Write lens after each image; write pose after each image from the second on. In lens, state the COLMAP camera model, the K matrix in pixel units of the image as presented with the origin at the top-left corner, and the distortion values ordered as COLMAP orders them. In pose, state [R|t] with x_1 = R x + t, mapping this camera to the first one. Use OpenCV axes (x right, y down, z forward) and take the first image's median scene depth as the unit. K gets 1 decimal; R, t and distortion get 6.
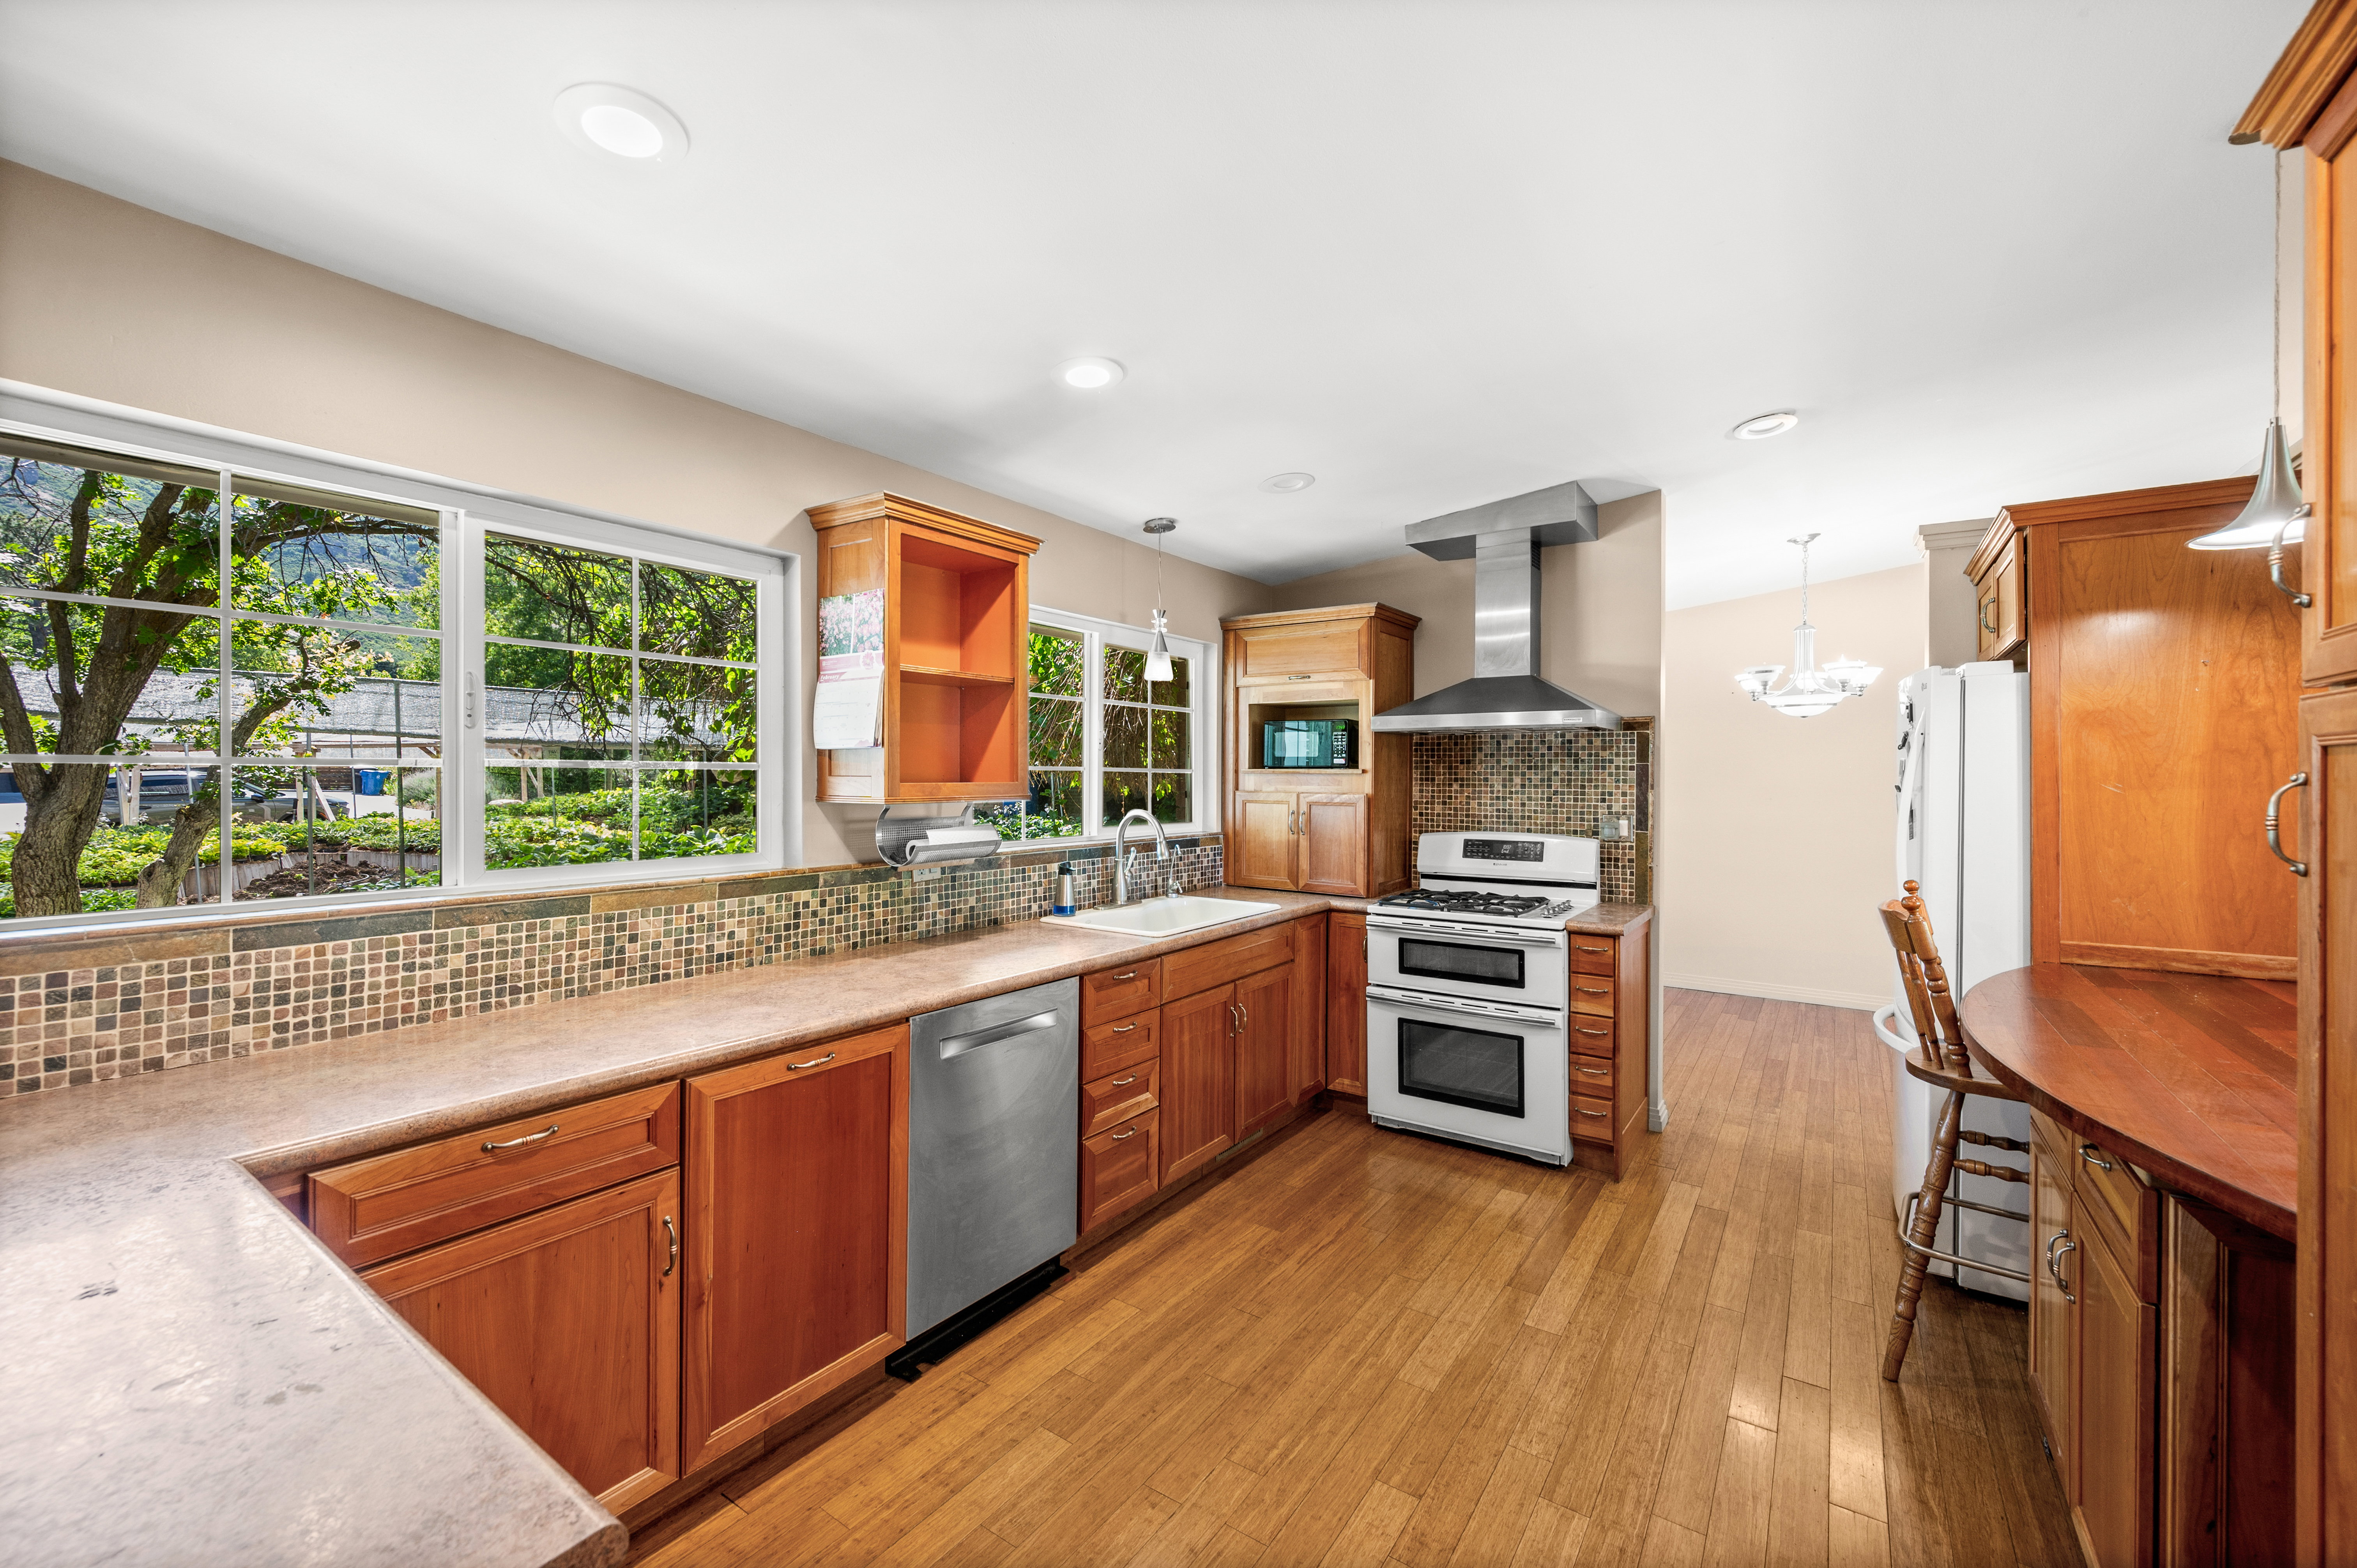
lens RADIAL K [[955.1, 0, 1166.7], [0, 955.1, 779.3], [0, 0, 1]] dist [0.000521, 0.000339]
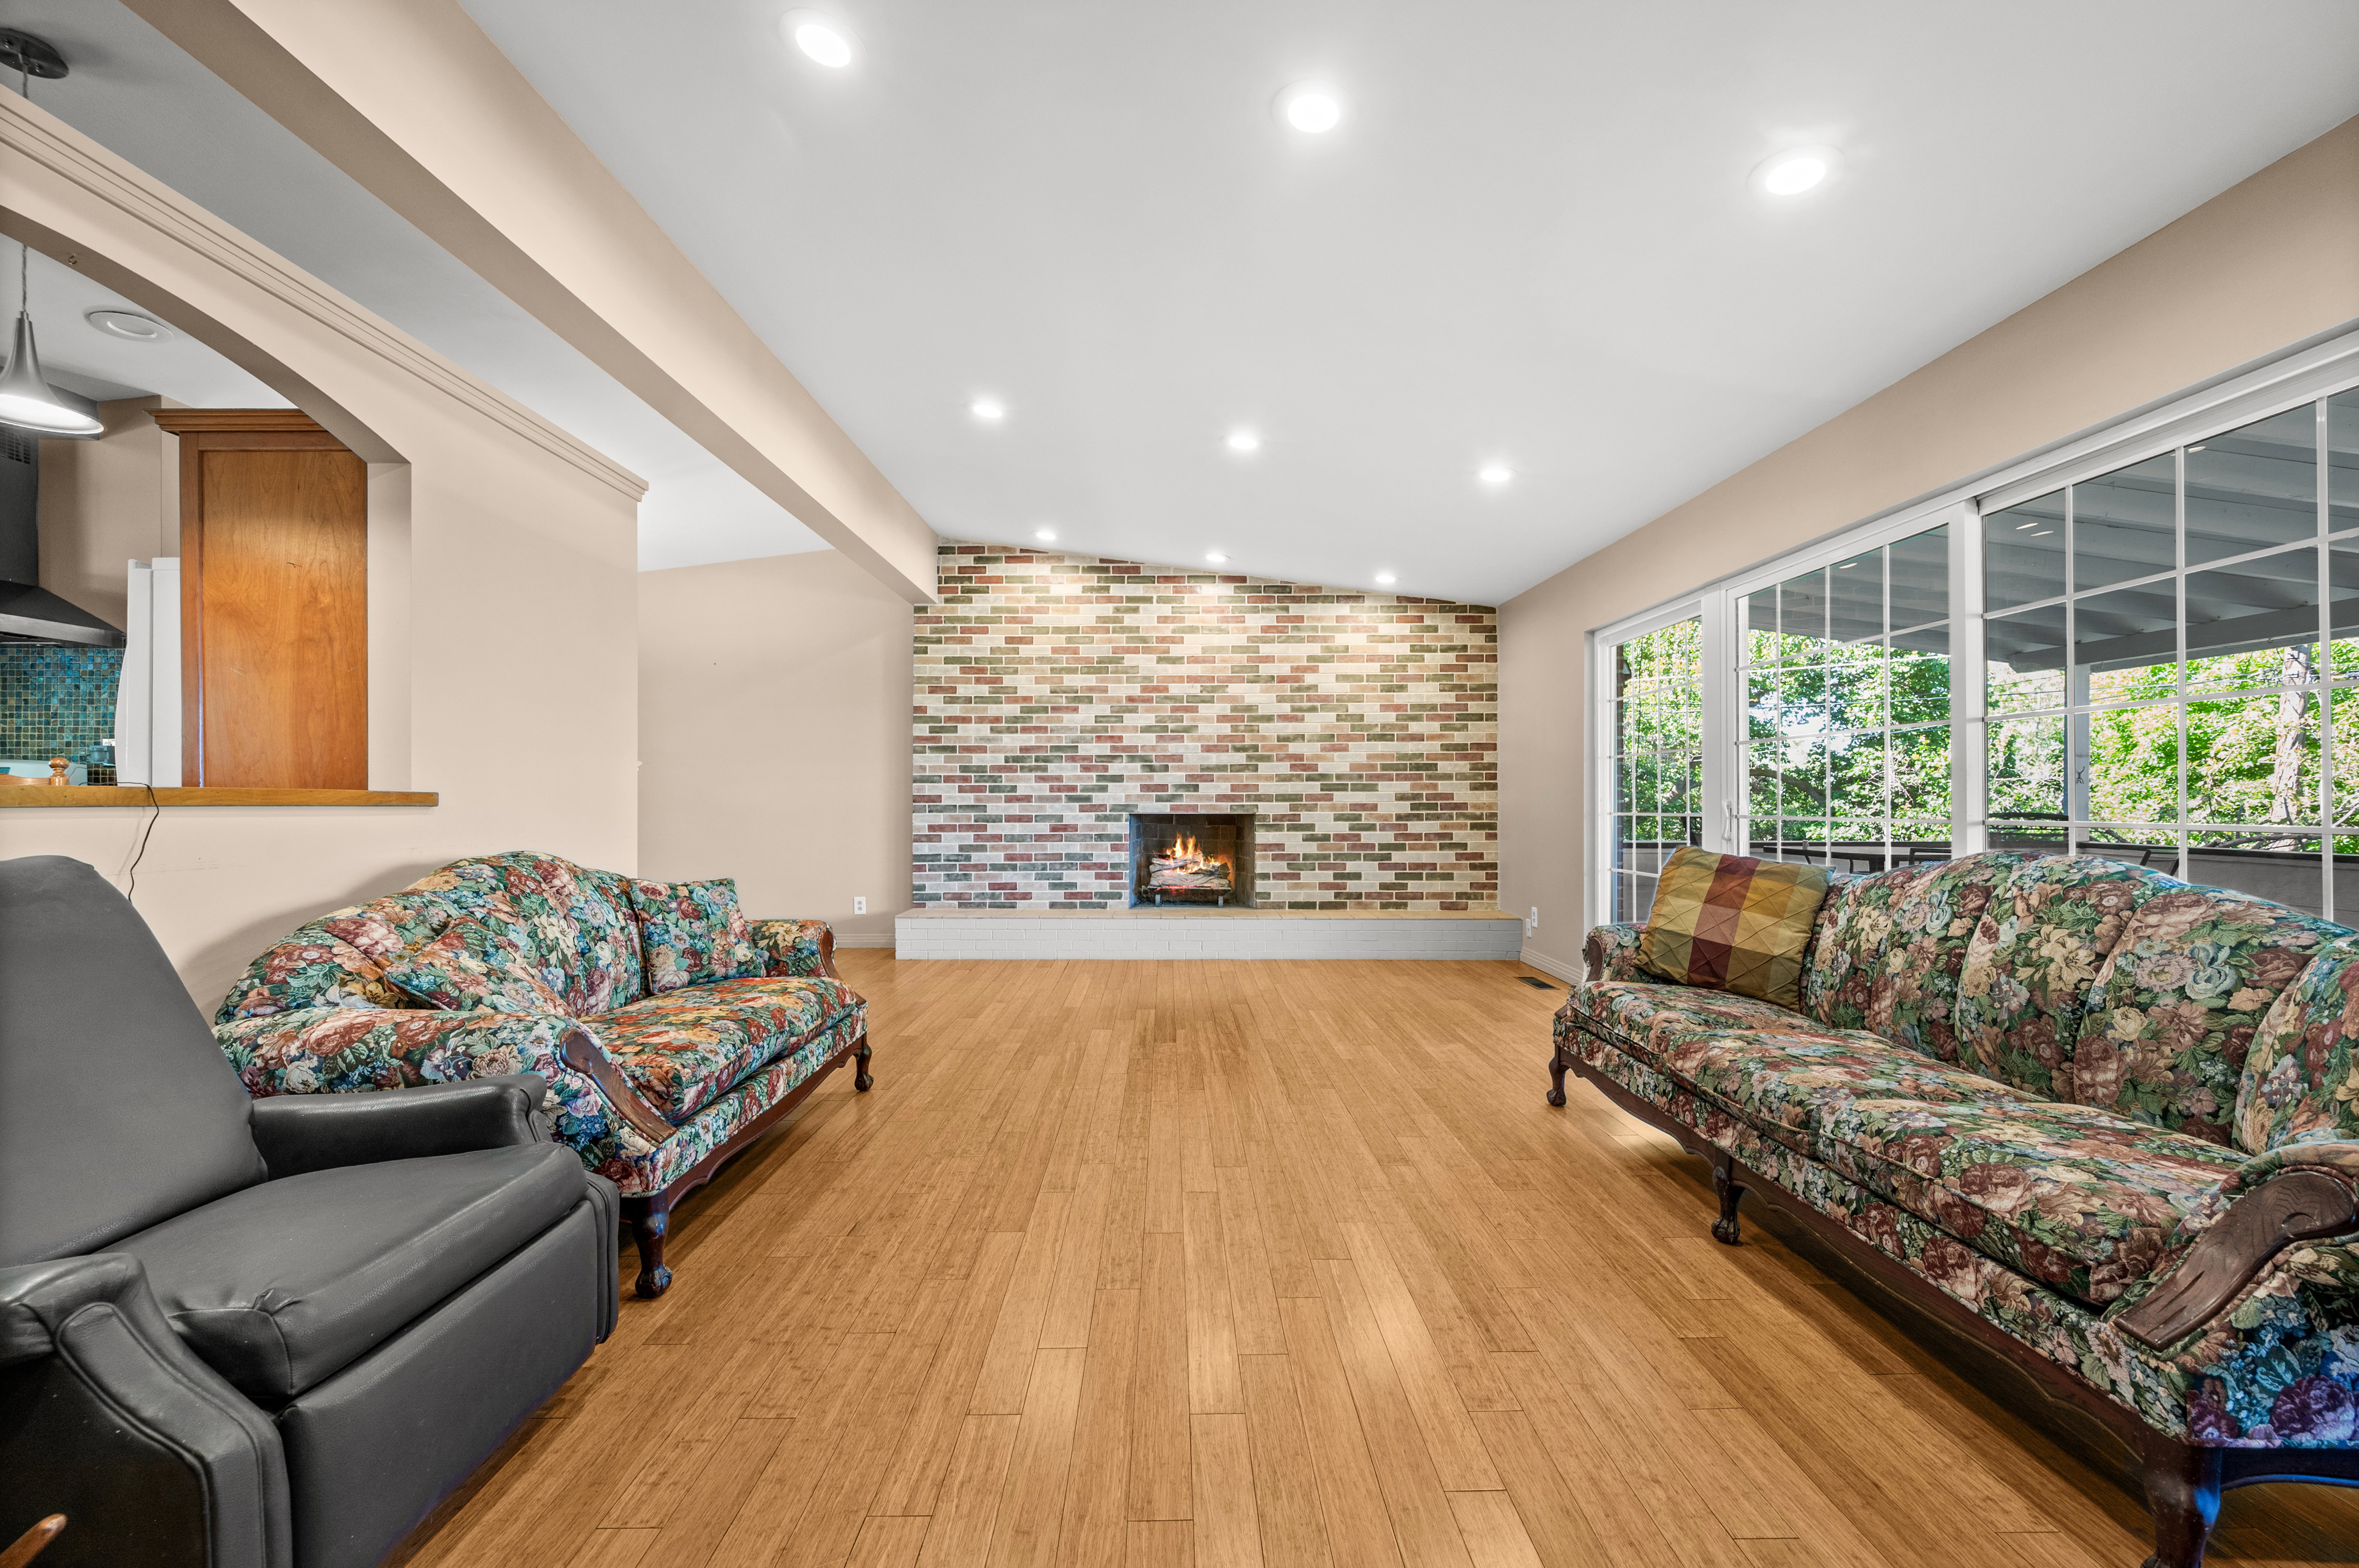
lens RADIAL K [[956.1, 0, 1181.3], [0, 956.1, 802.0], [0, 0, 1]] dist [0.000521, 0.000339]
pose [[0.808815, -0.006539, 0.588027, 0.862270], [0.007885, 0.999969, 0.000274, 0.122313], [-0.588010, 0.004415, 0.808842, -0.413770]]
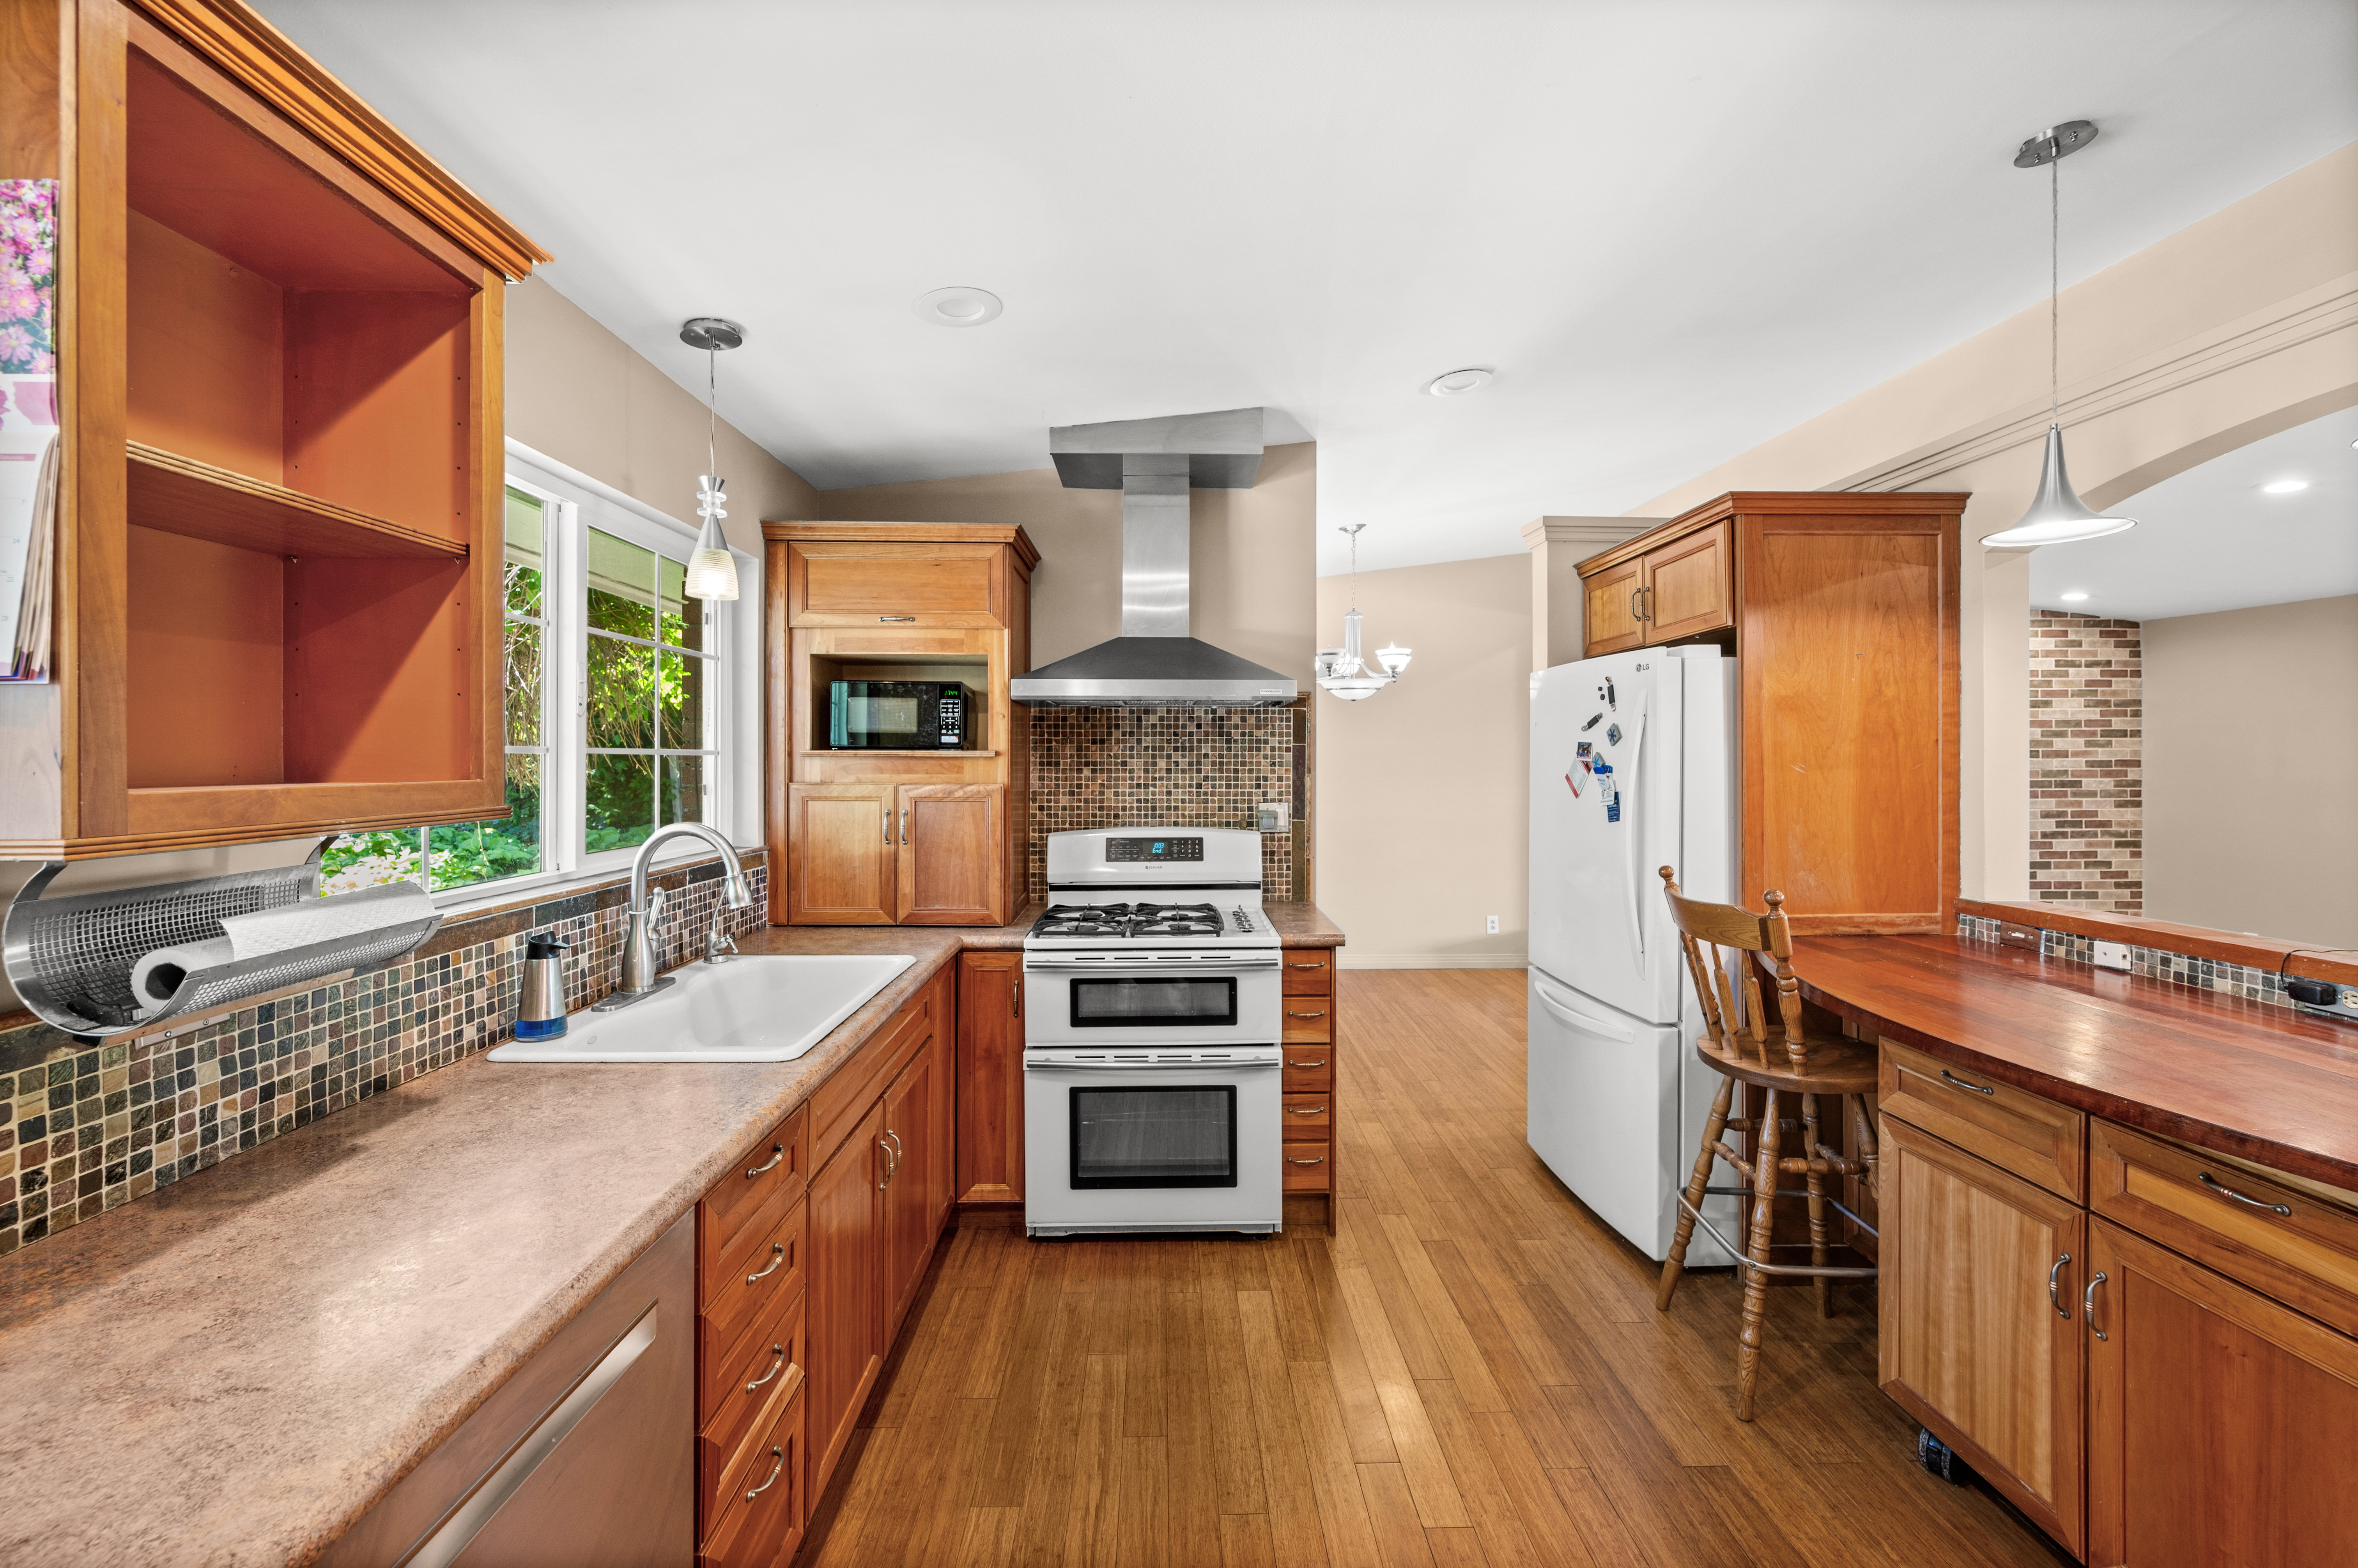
lens RADIAL K [[955.6, 0, 1186.0], [0, 955.6, 763.5], [0, 0, 1]] dist [0.000521, 0.000339]
pose [[0.797271, -0.008211, 0.603565, -0.143929], [0.006027, 0.999966, 0.005642, -0.004876], [-0.603591, -0.000861, 0.797294, 0.394610]]
